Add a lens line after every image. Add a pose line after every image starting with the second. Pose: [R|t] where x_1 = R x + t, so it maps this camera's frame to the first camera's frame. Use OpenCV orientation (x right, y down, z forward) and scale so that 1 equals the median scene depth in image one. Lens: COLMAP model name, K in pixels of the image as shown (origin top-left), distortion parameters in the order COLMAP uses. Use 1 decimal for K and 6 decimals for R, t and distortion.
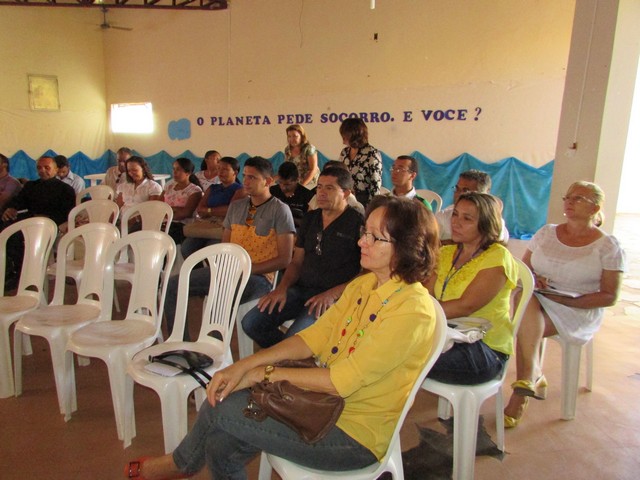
lens RADIAL K [[457.4, 0, 314.9], [0, 457.4, 235.9], [0, 0, 1]] dist [-0.026061, 0.008301]
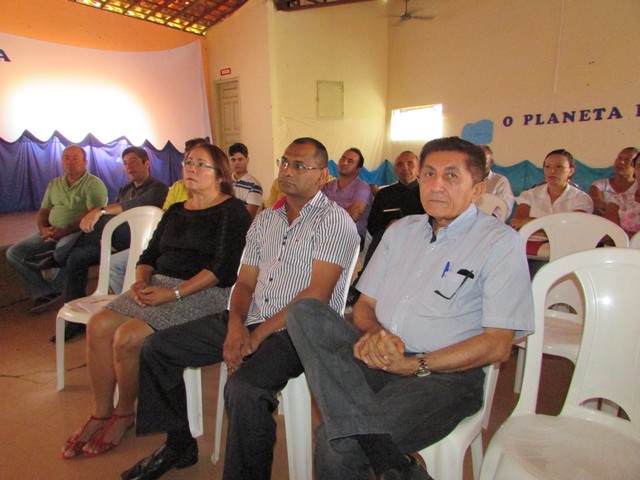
lens RADIAL K [[457.4, 0, 321.0], [0, 457.4, 241.2], [0, 0, 1]] dist [-0.026061, 0.008301]
pose [[0.903424, 0.055016, -0.425204, -0.214844], [-0.068916, 0.997471, -0.017365, -0.004383], [0.423173, 0.044991, 0.904931, 0.157976]]
